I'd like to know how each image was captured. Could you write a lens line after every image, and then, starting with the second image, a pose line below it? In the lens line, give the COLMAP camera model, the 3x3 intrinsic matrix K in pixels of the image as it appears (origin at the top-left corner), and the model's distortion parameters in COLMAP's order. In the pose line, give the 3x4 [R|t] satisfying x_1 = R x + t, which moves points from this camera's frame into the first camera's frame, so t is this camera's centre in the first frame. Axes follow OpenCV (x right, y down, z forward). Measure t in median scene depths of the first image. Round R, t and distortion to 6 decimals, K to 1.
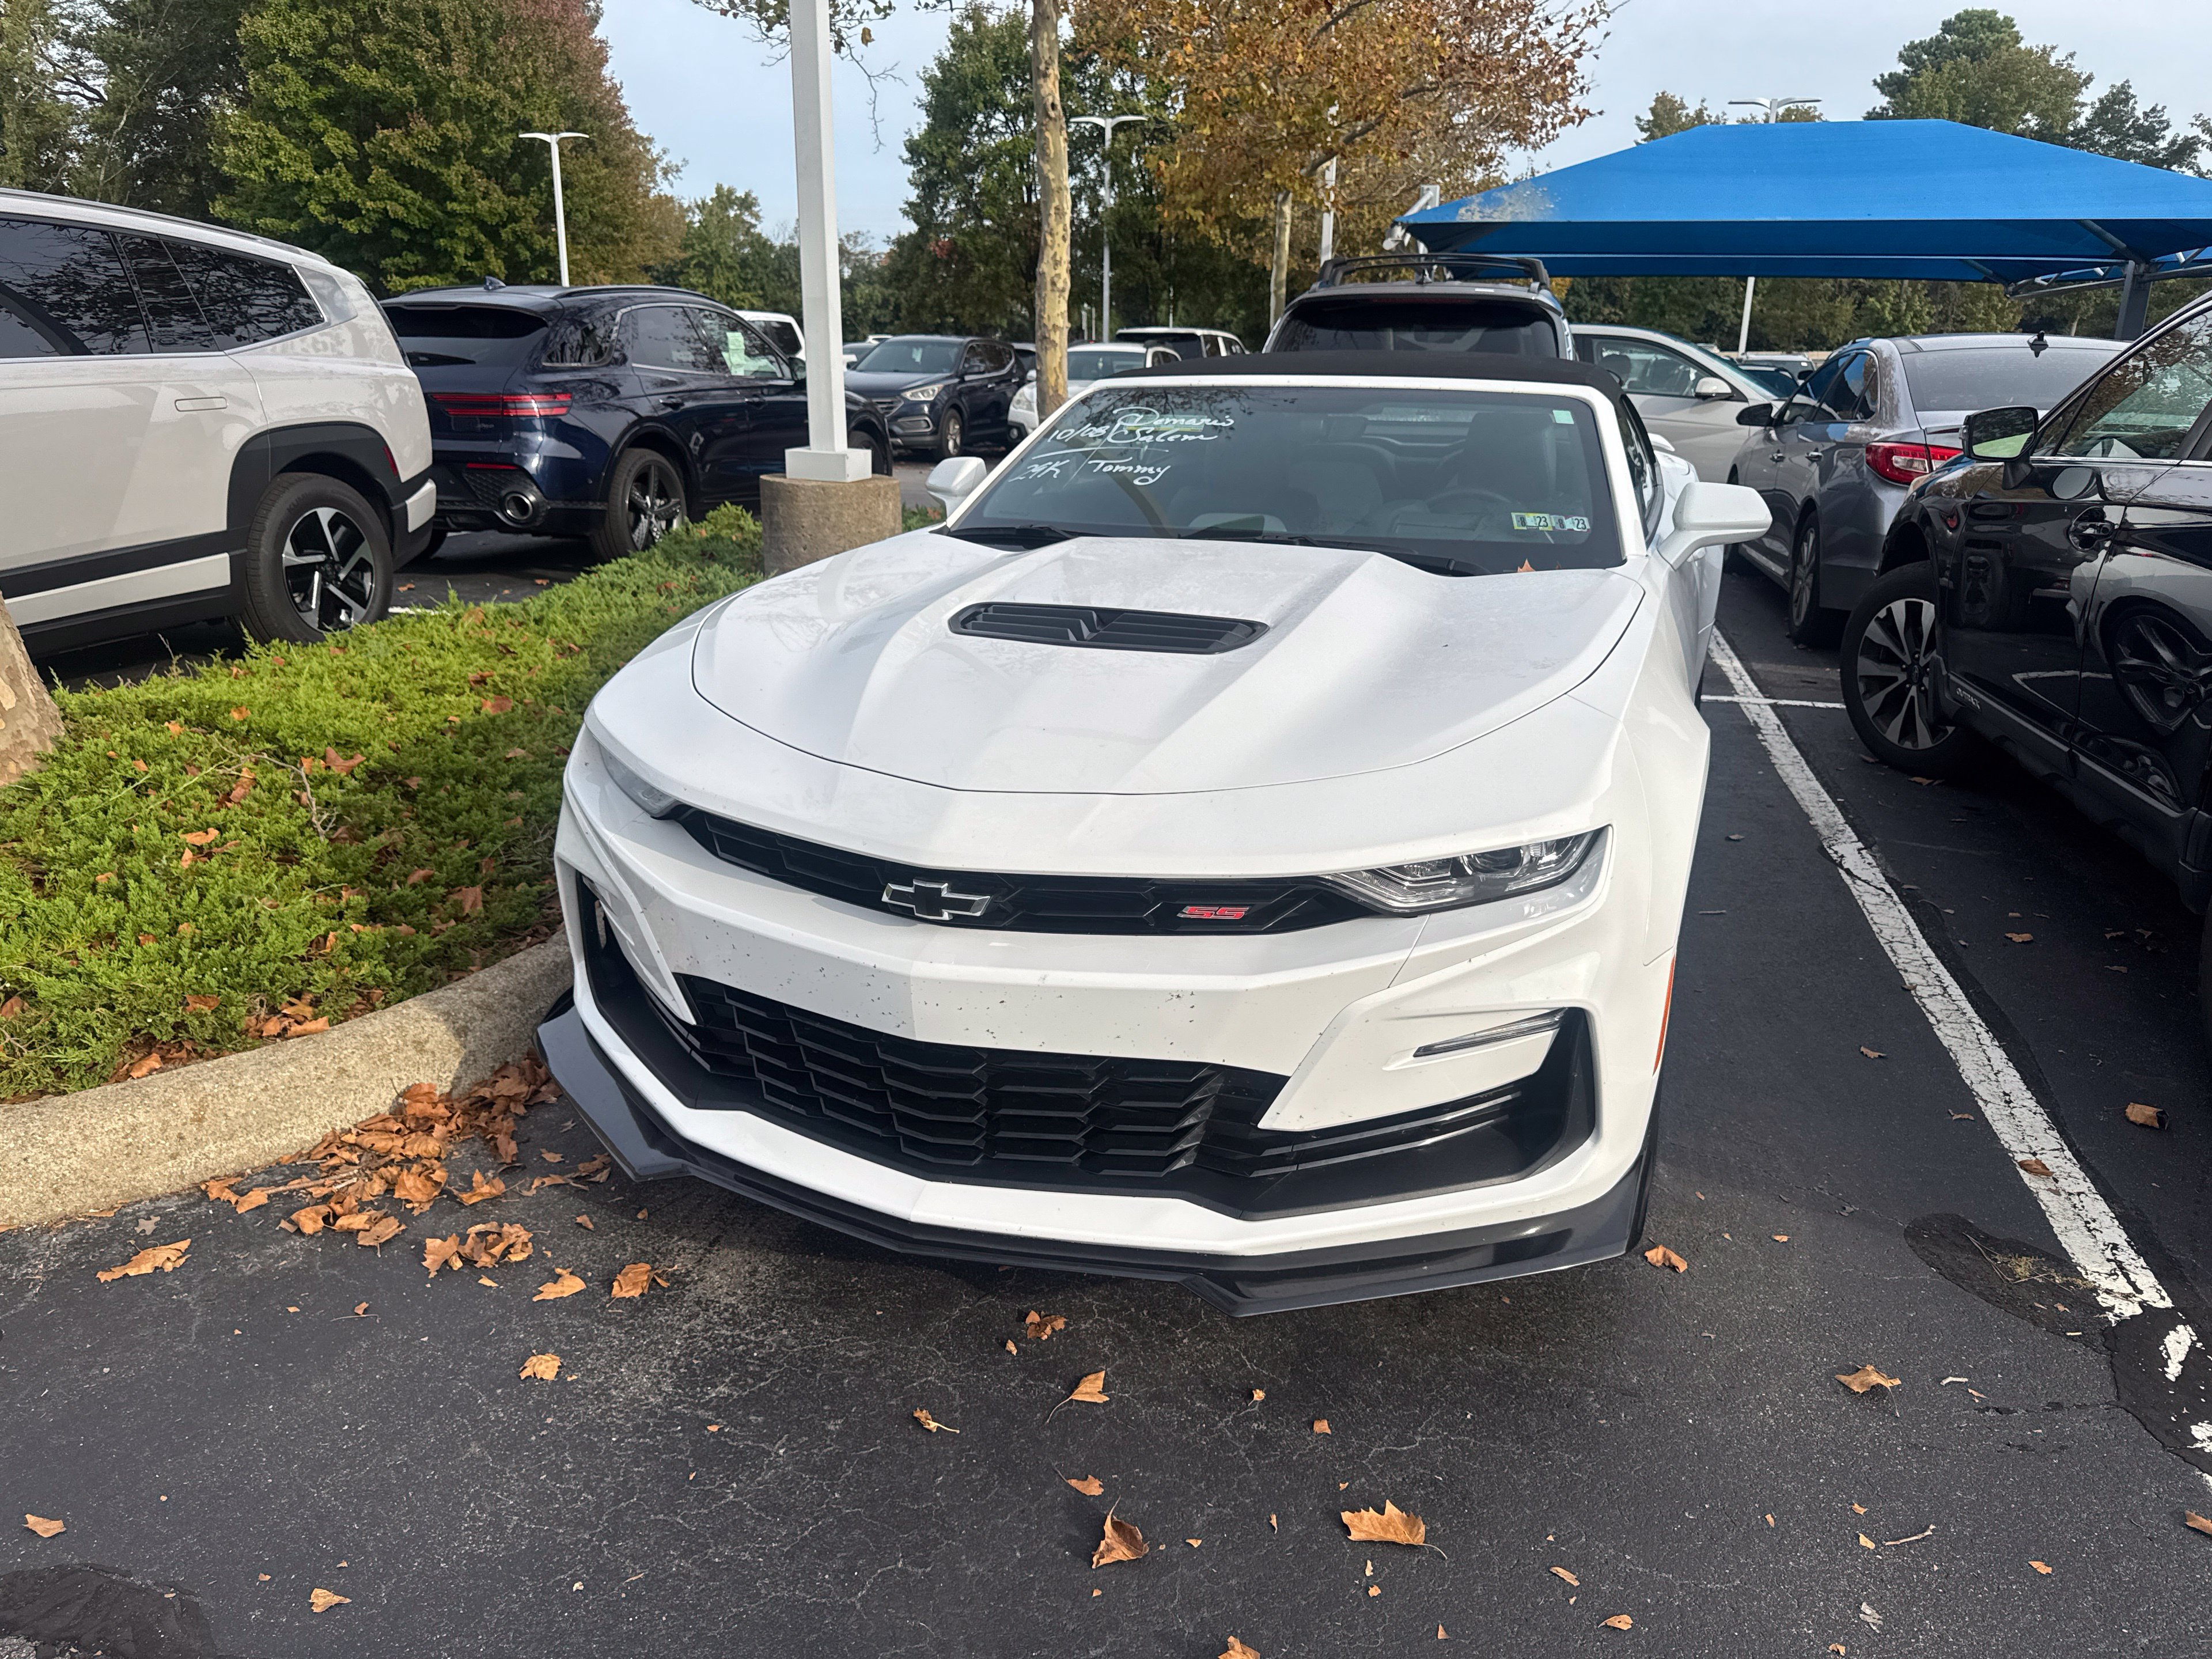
lens RADIAL K [[1562.3, 0, 1117.0], [0, 1562.3, 835.9], [0, 0, 1]] dist [0.012189, -0.014961]
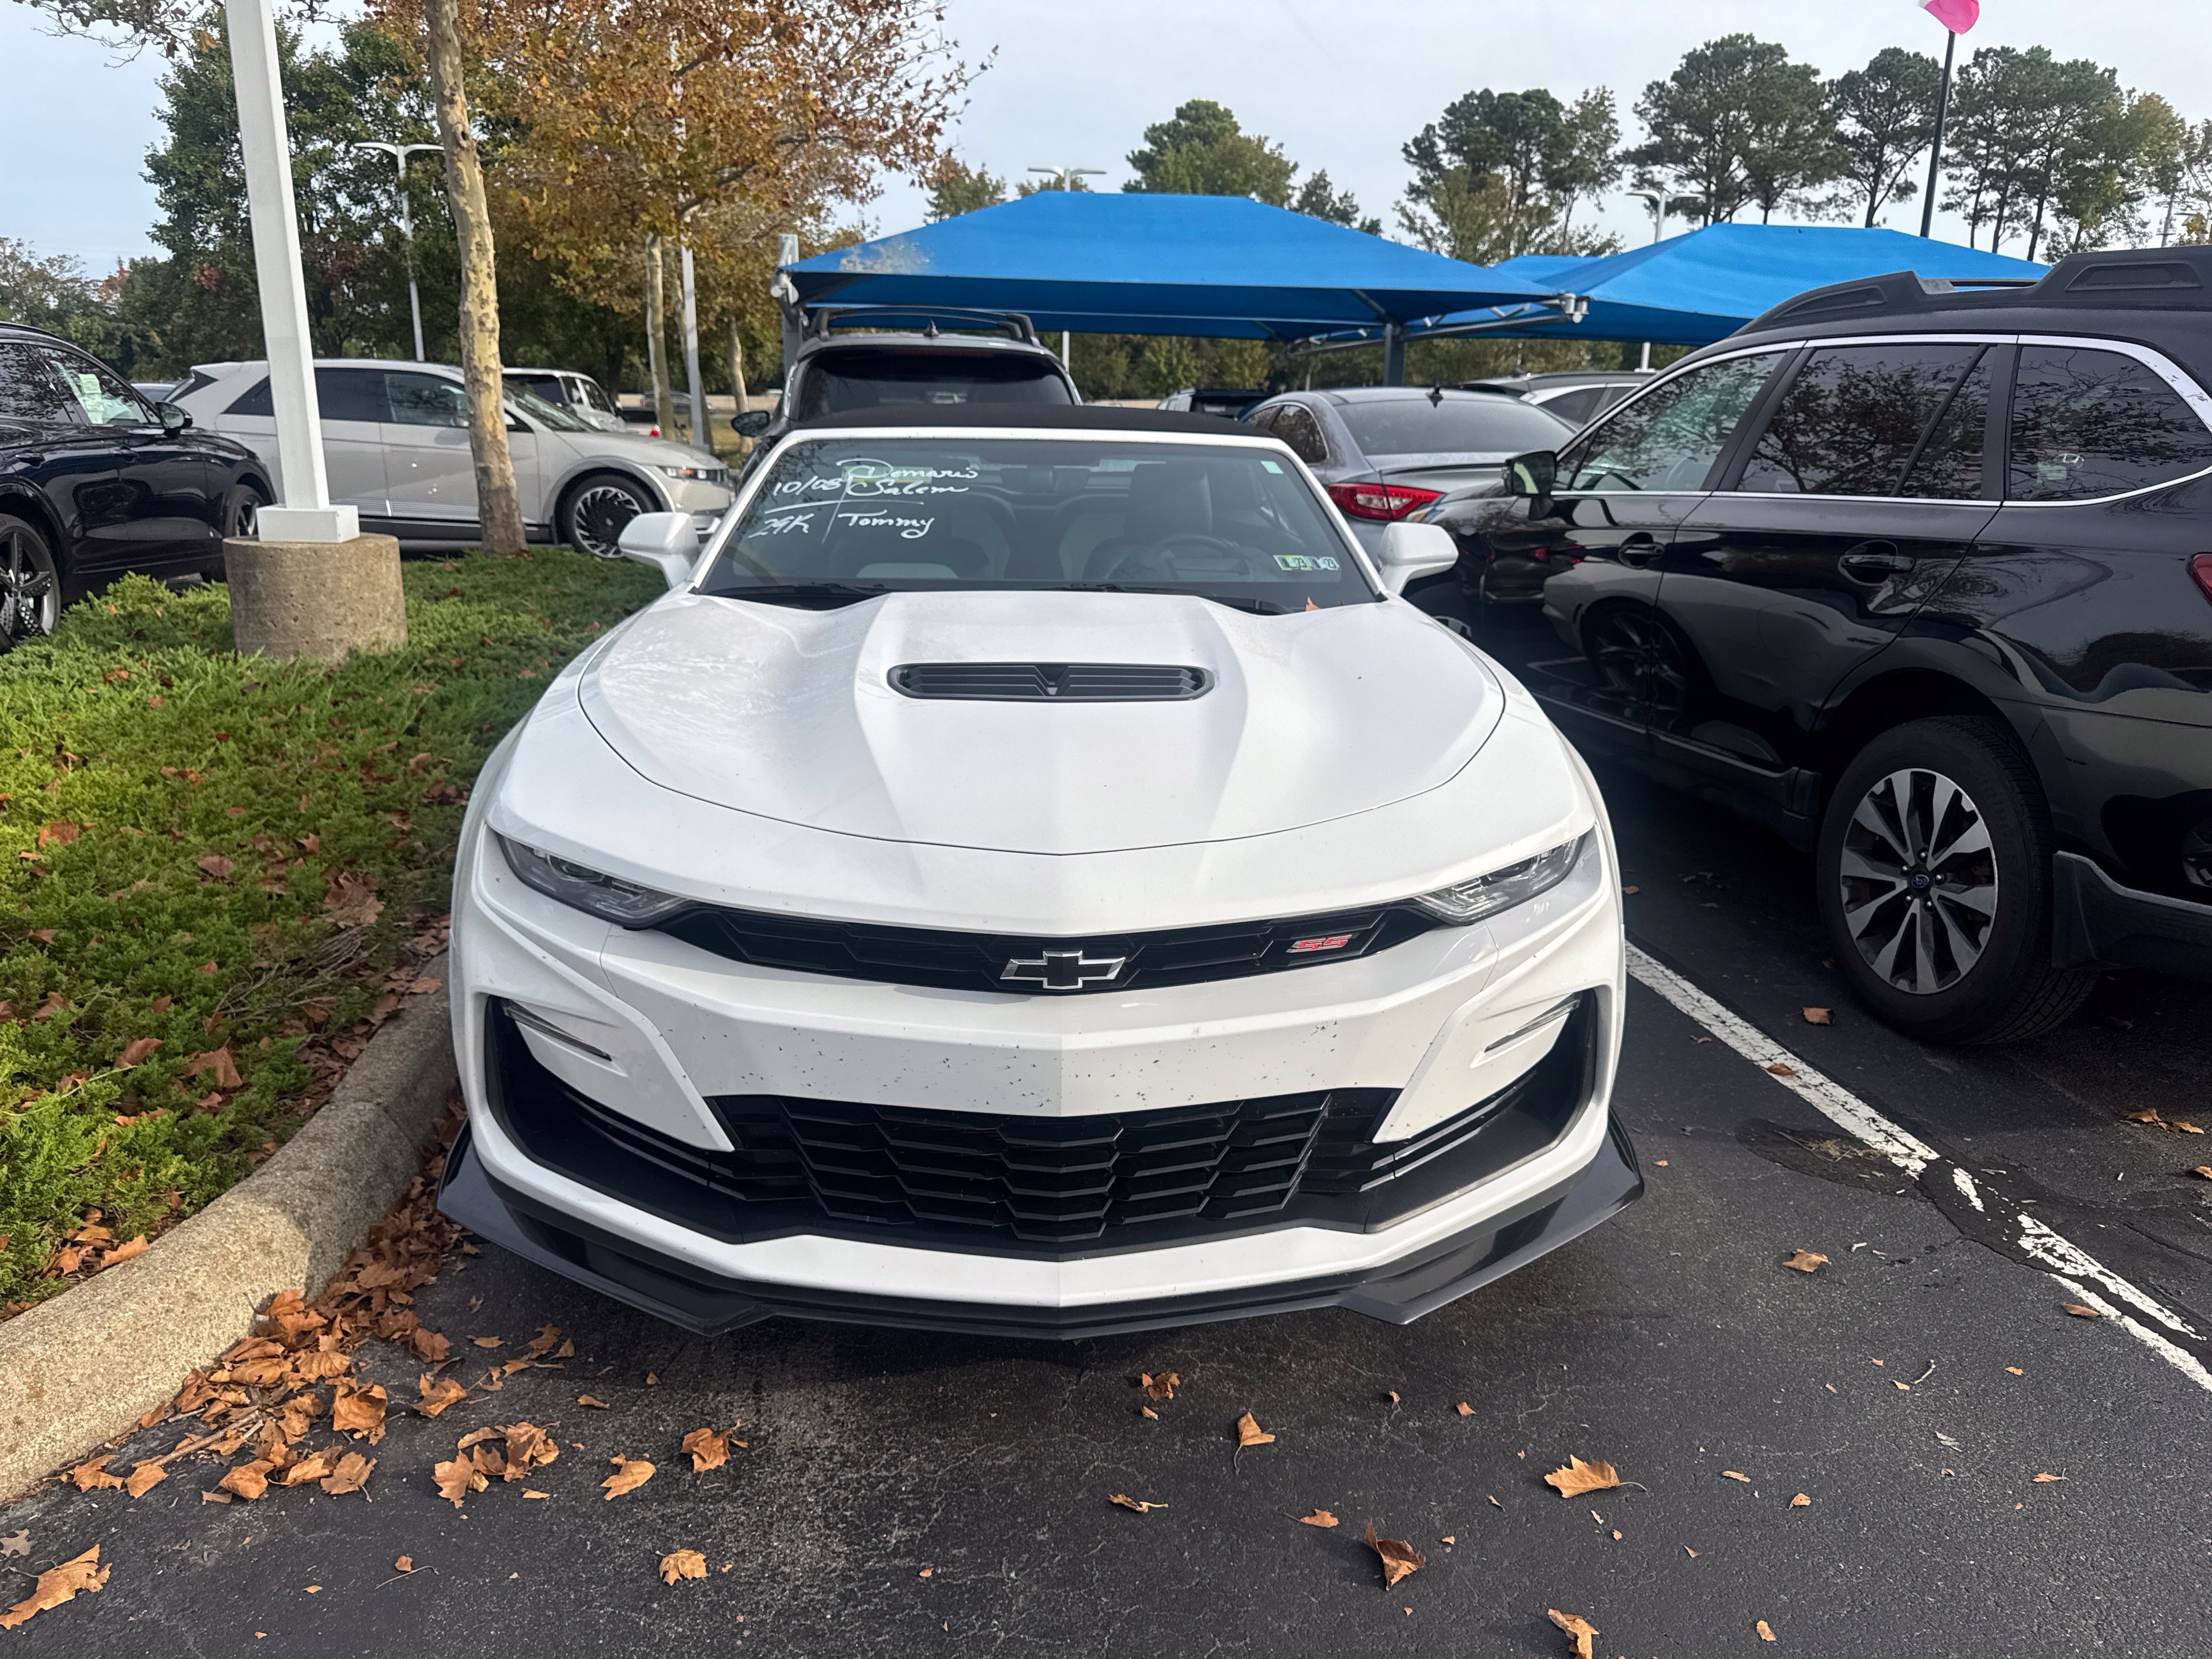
lens RADIAL K [[1562.3, 0, 1114.2], [0, 1562.3, 836.3], [0, 0, 1]] dist [0.012189, -0.014961]
pose [[0.915468, -0.105577, 0.388295, -0.290998], [0.115718, 0.993278, -0.002753, -0.022413], [-0.385394, 0.047453, 0.921531, 0.056035]]
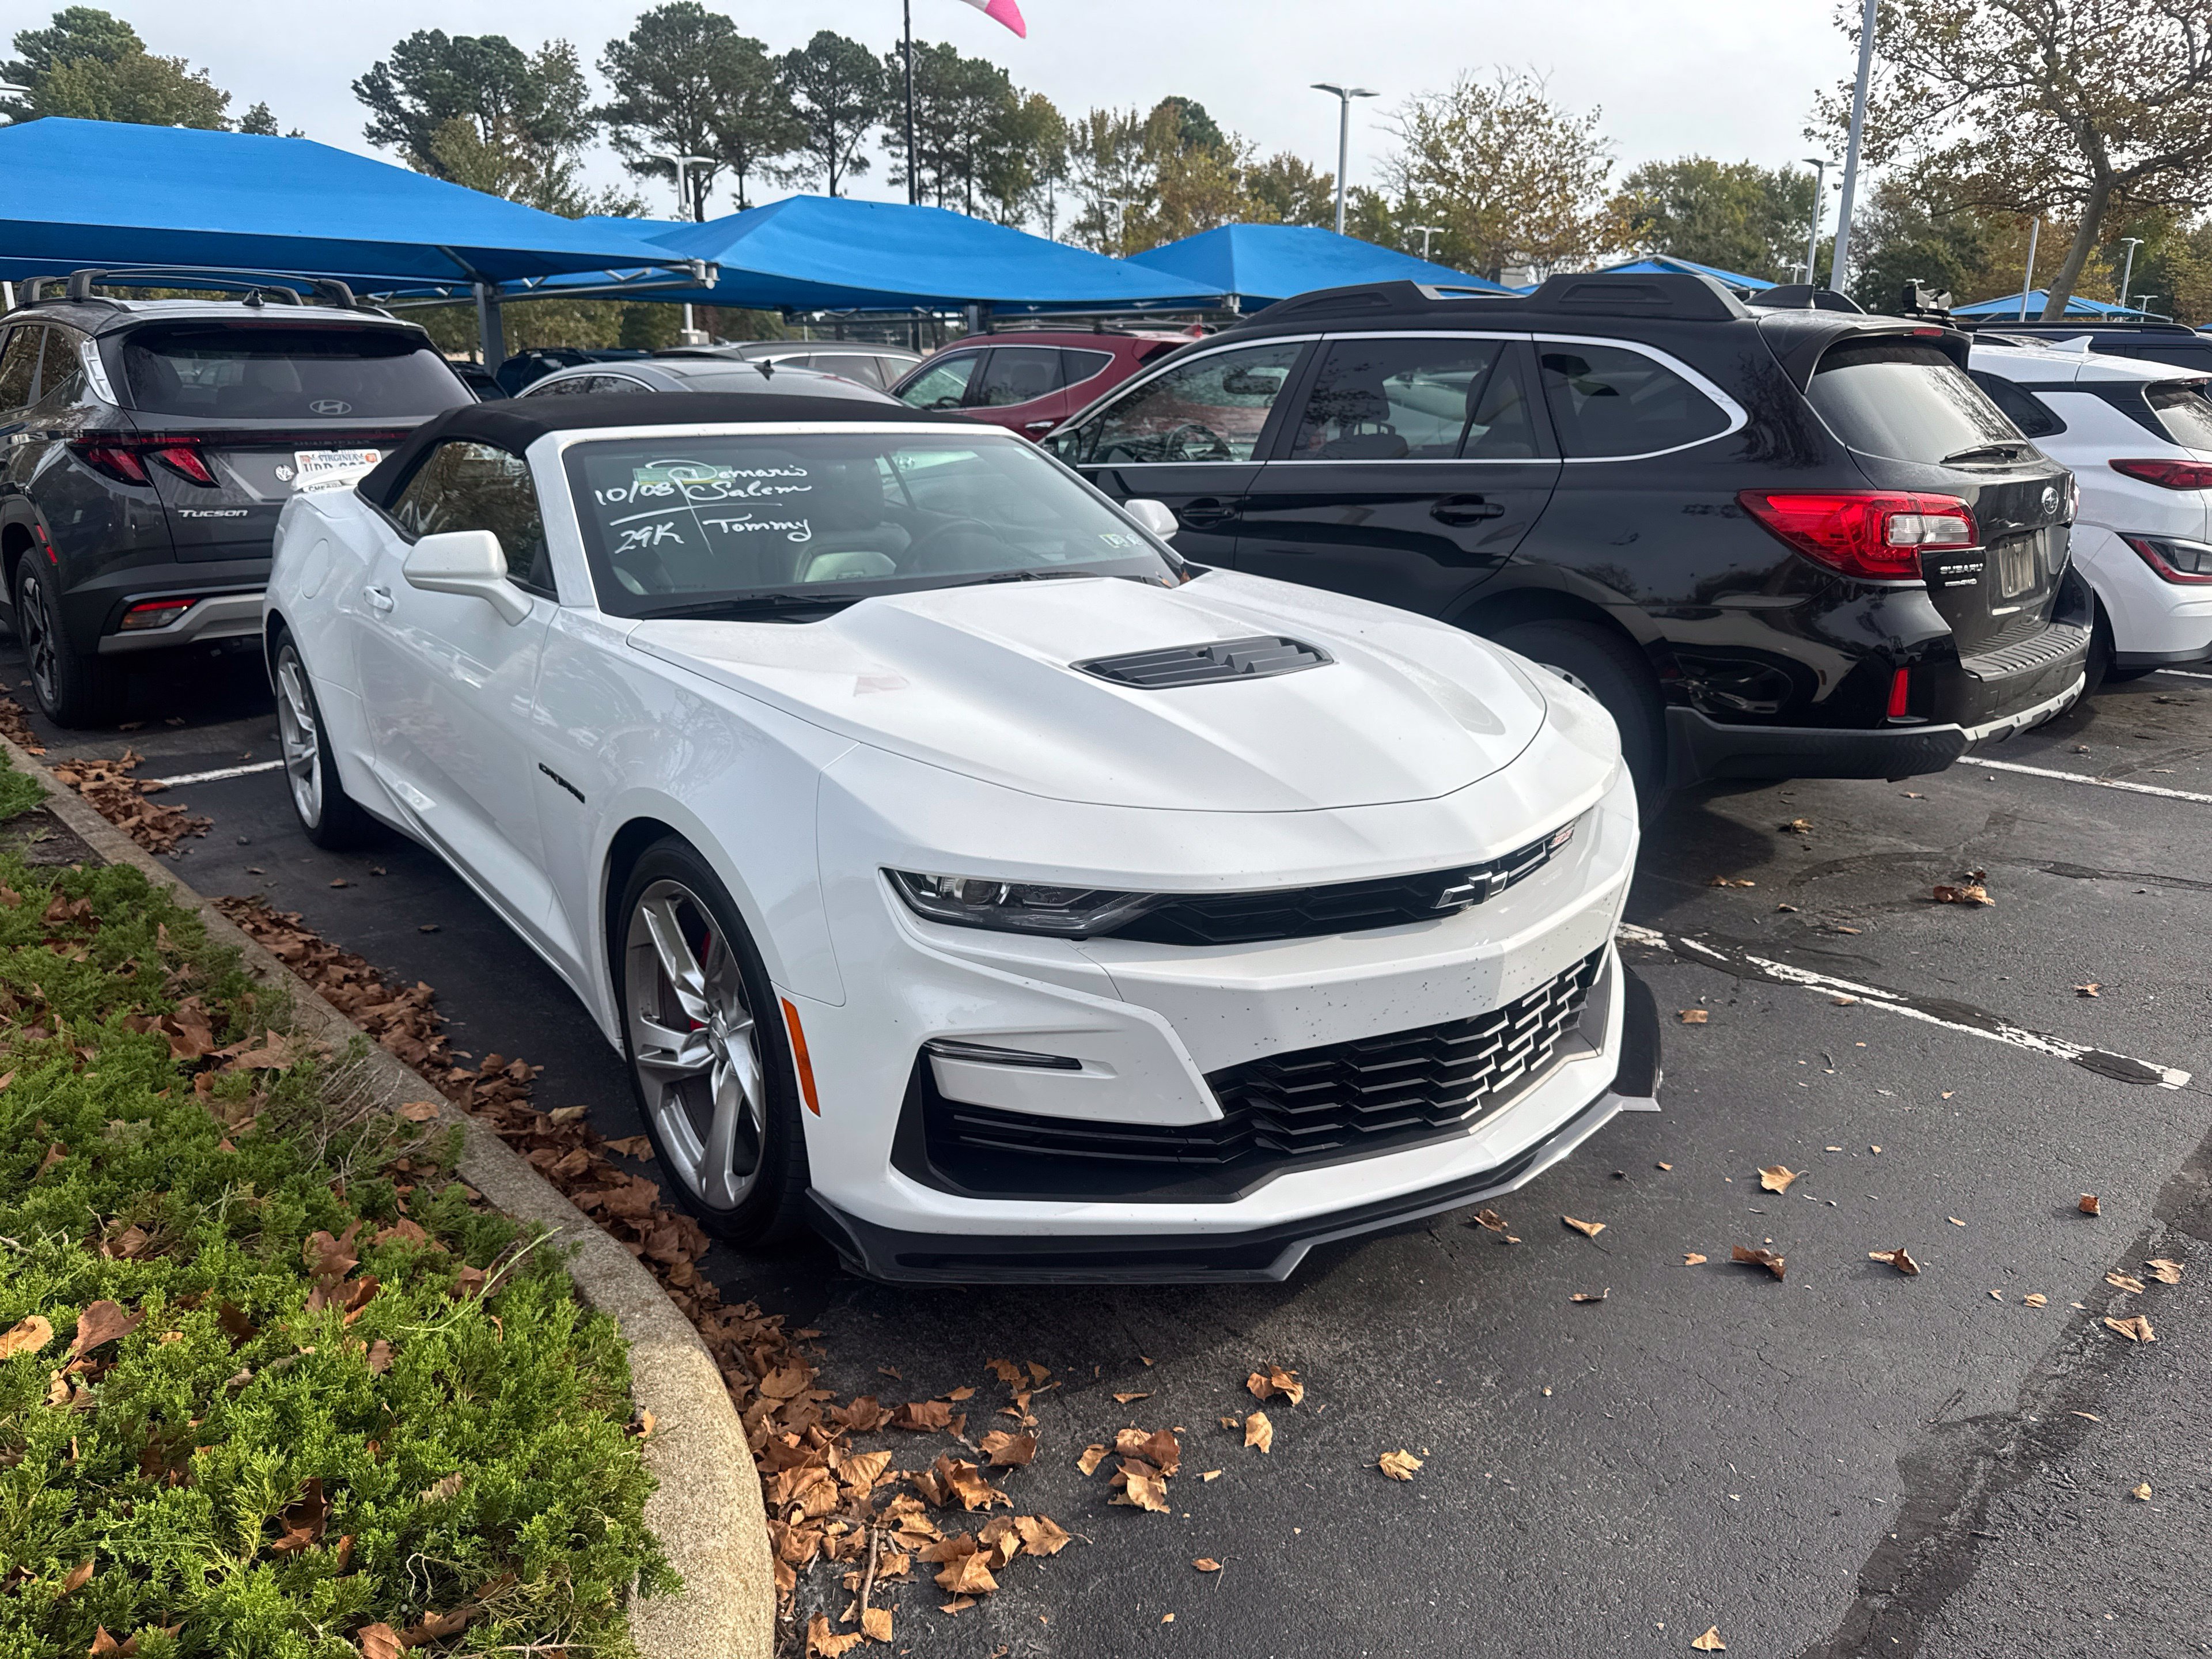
lens RADIAL K [[1562.3, 0, 1108.7], [0, 1562.3, 821.6], [0, 0, 1]] dist [0.012189, -0.014961]
pose [[0.532556, -0.242661, 0.810863, -0.761500], [0.253044, 0.959851, 0.121054, -0.138551], [-0.807683, 0.140716, 0.572579, 0.347835]]
